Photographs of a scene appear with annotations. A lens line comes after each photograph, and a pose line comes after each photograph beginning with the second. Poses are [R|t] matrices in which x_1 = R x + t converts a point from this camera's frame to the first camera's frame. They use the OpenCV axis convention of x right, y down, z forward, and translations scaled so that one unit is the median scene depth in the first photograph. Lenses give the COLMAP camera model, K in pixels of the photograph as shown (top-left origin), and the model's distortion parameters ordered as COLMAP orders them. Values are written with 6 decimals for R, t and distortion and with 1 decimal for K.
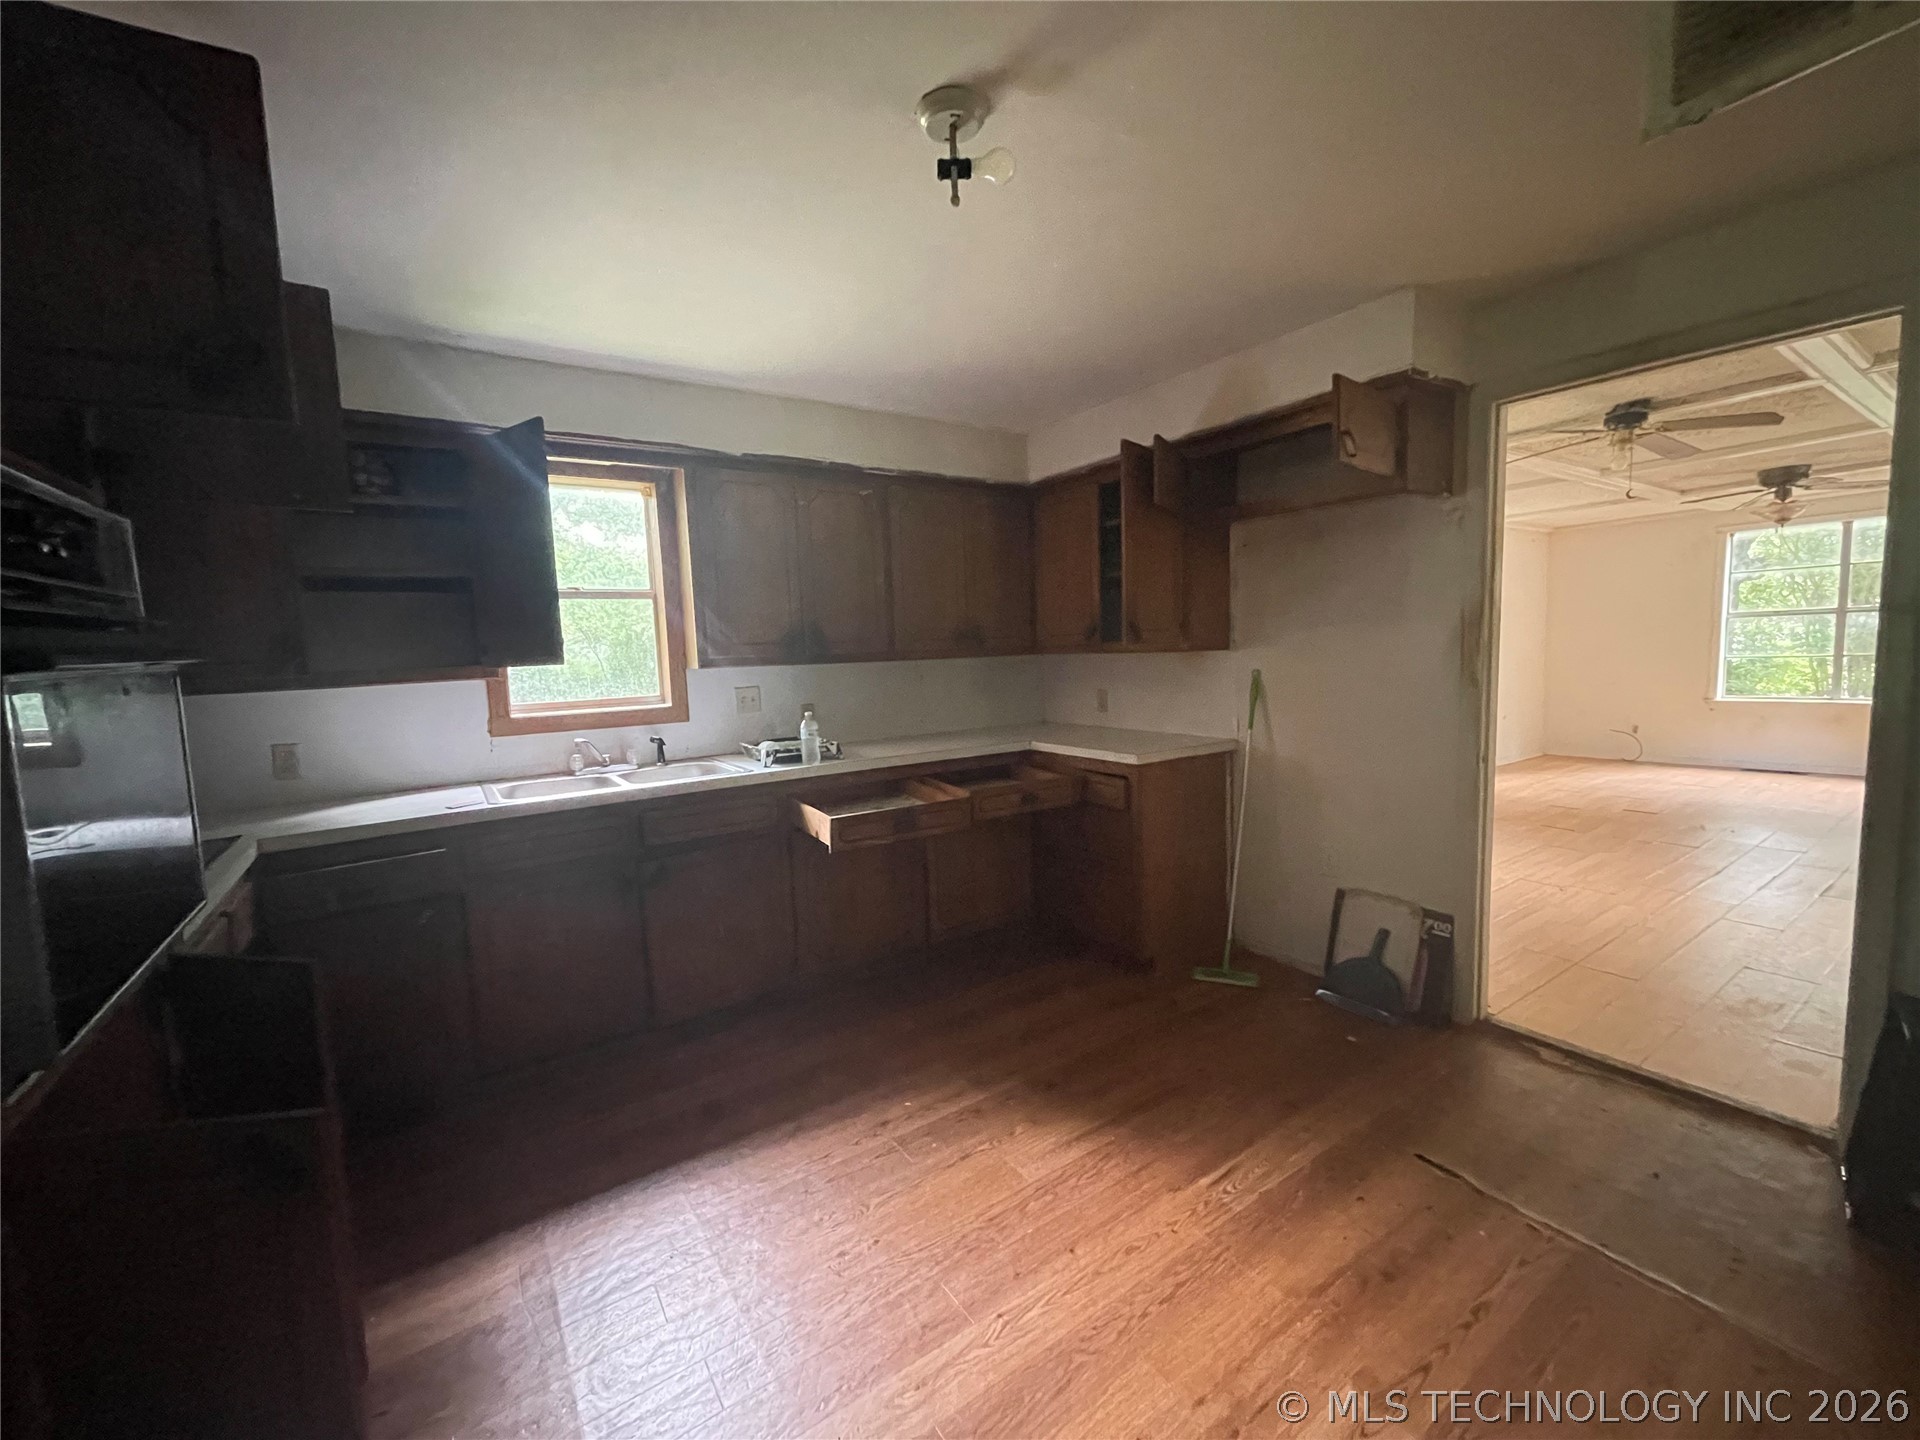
lens RADIAL K [[776.4, 0, 952.1], [0, 776.4, 721.2], [0, 0, 1]] dist [0.004019, -0.000060]
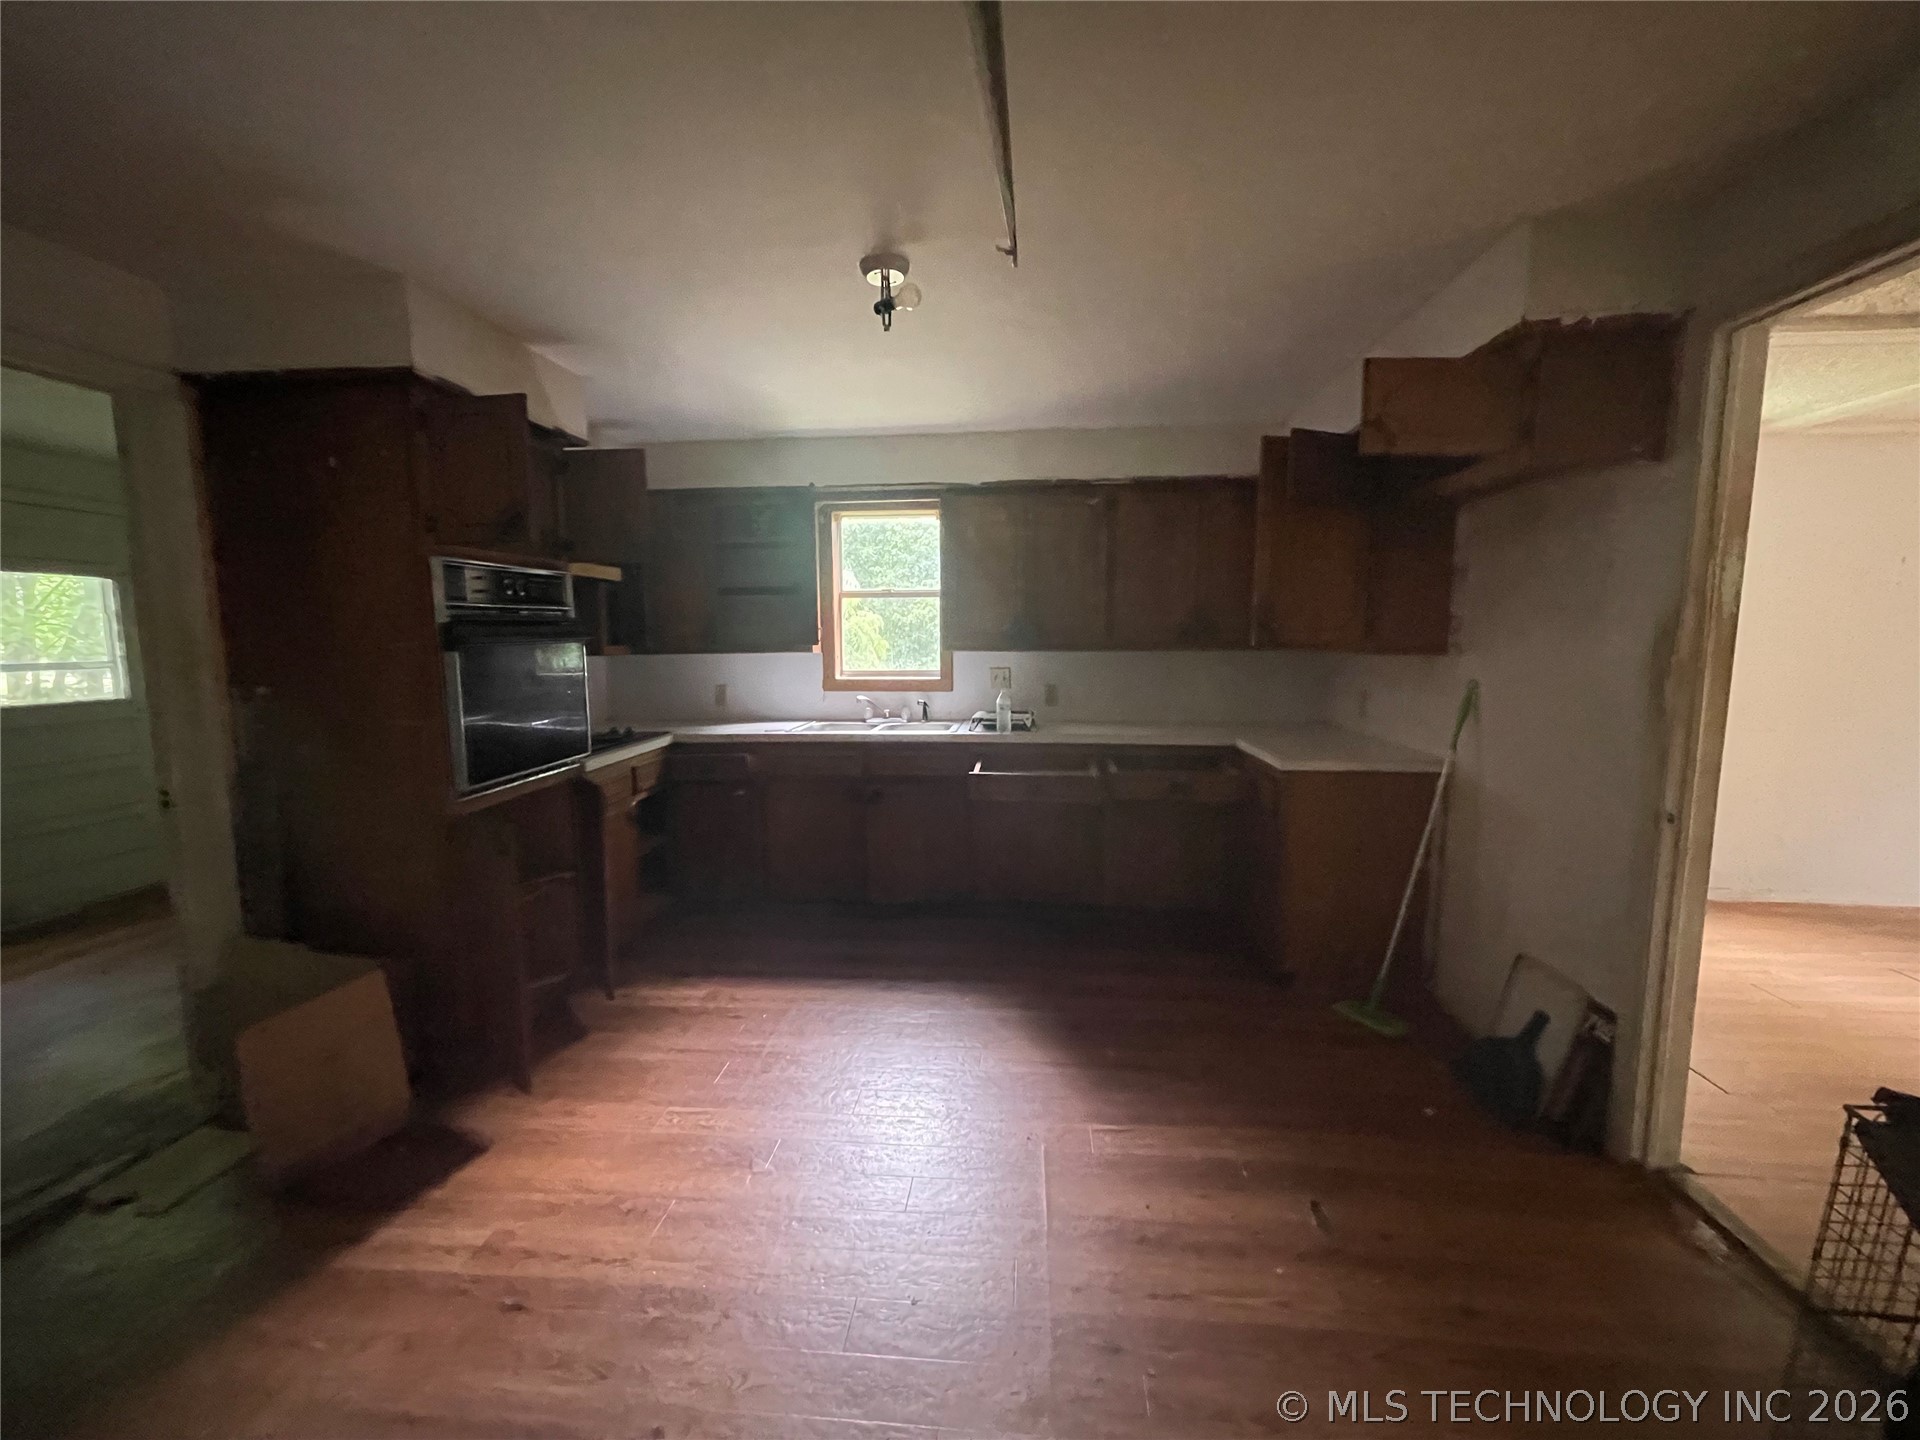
lens RADIAL K [[776.4, 0, 955.5], [0, 776.4, 726.2], [0, 0, 1]] dist [0.004019, -0.000060]
pose [[0.773329, 0.103600, -0.625483, 0.528884], [-0.082757, 0.994613, 0.062420, -0.025580], [0.628580, 0.003492, 0.777737, -0.006656]]
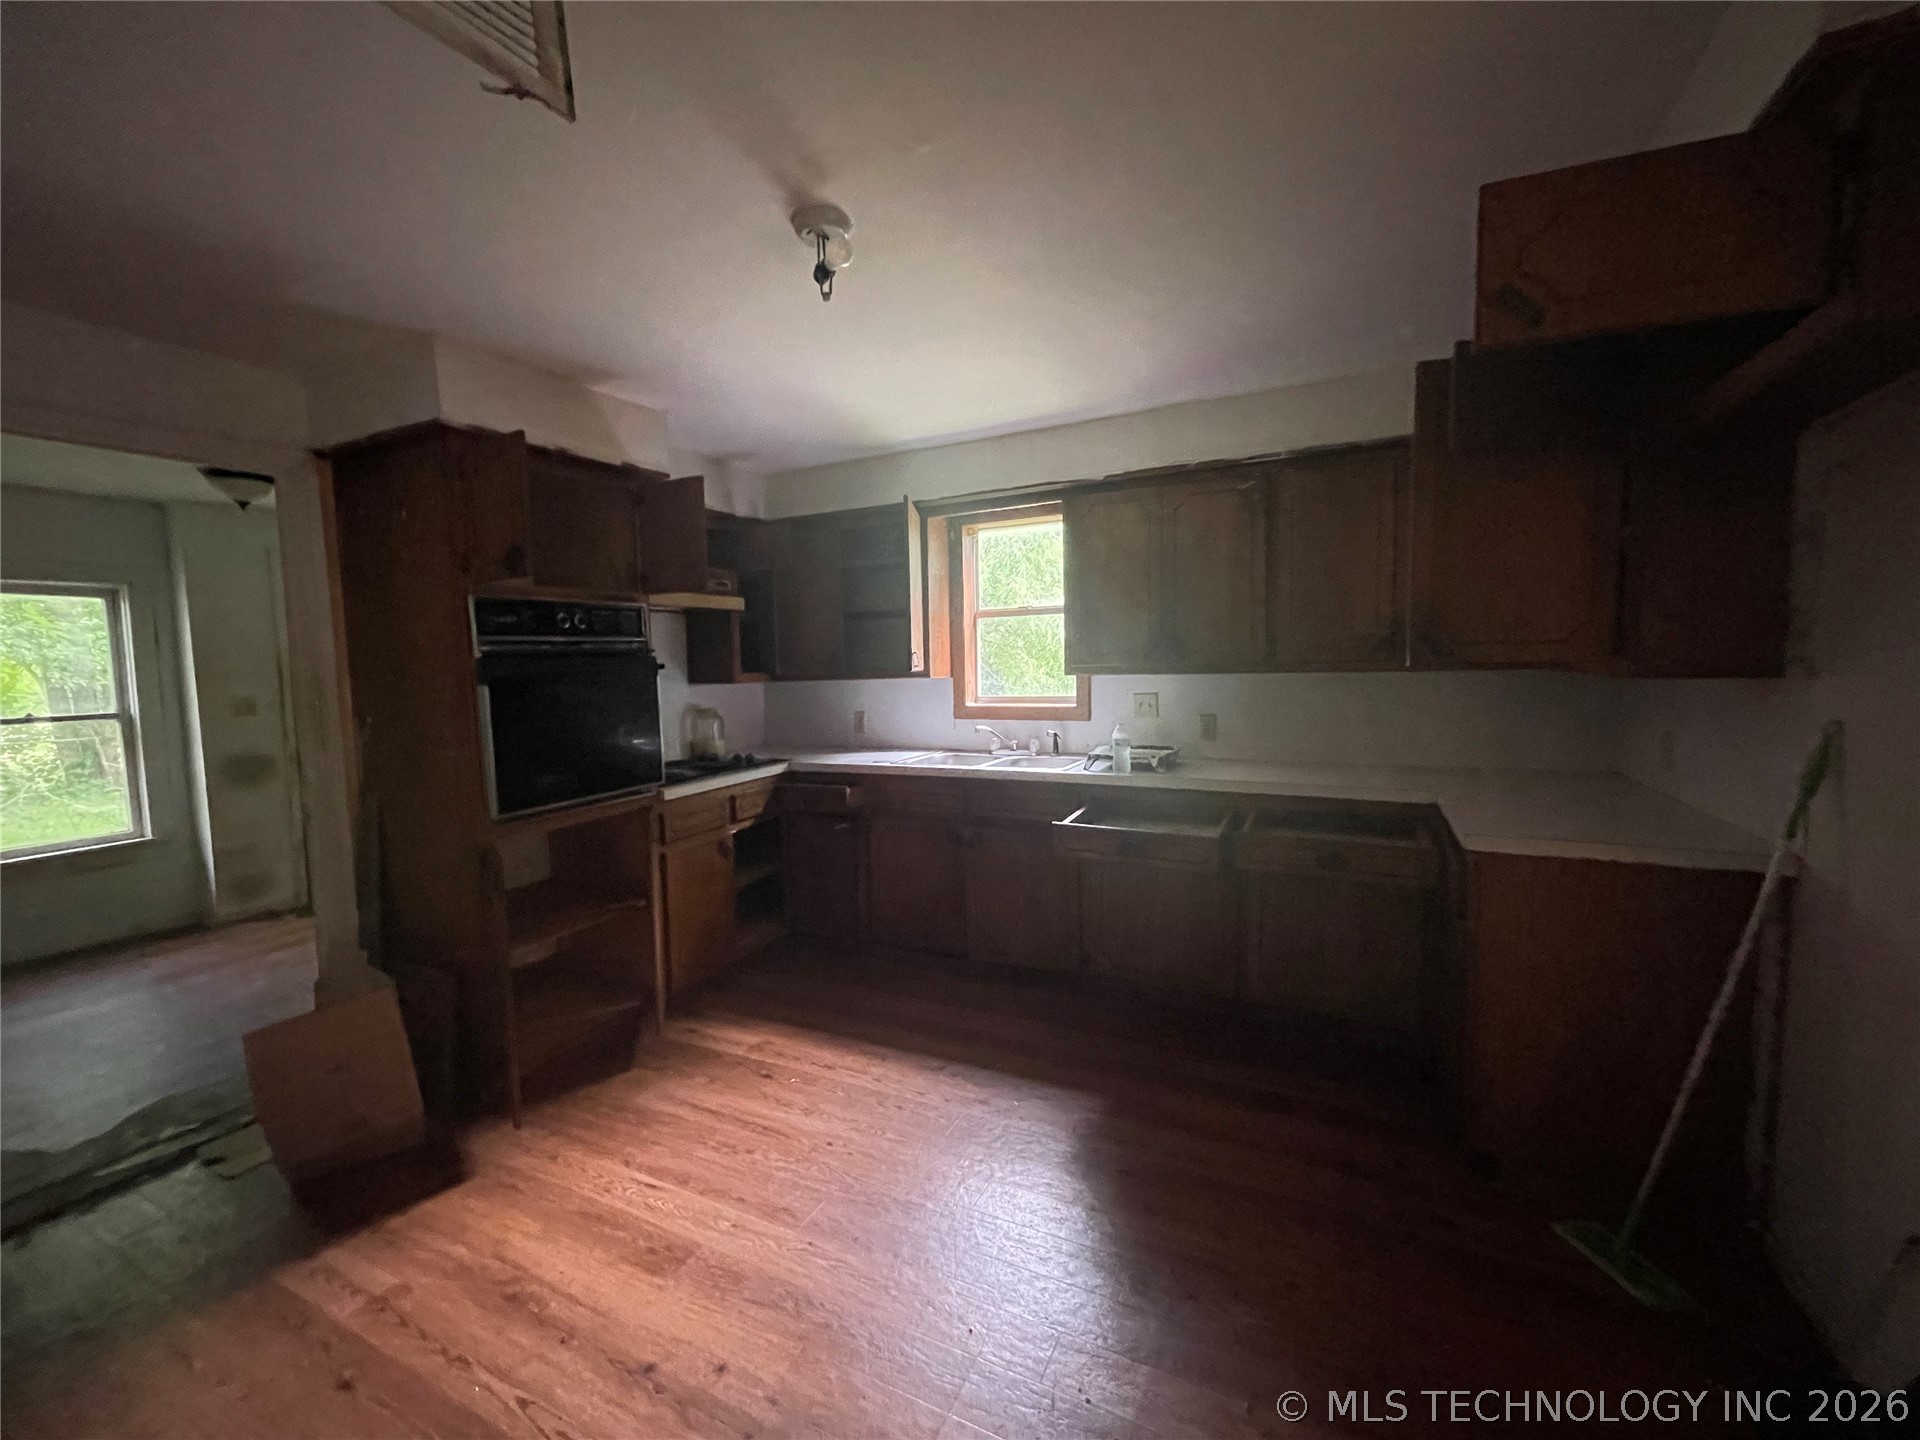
lens RADIAL K [[776.4, 0, 962.1], [0, 776.4, 723.3], [0, 0, 1]] dist [0.004019, -0.000060]
pose [[0.487640, 0.093147, -0.868061, 0.596151], [-0.076574, 0.995023, 0.063755, -0.059104], [0.869680, 0.035381, 0.492346, 0.314891]]
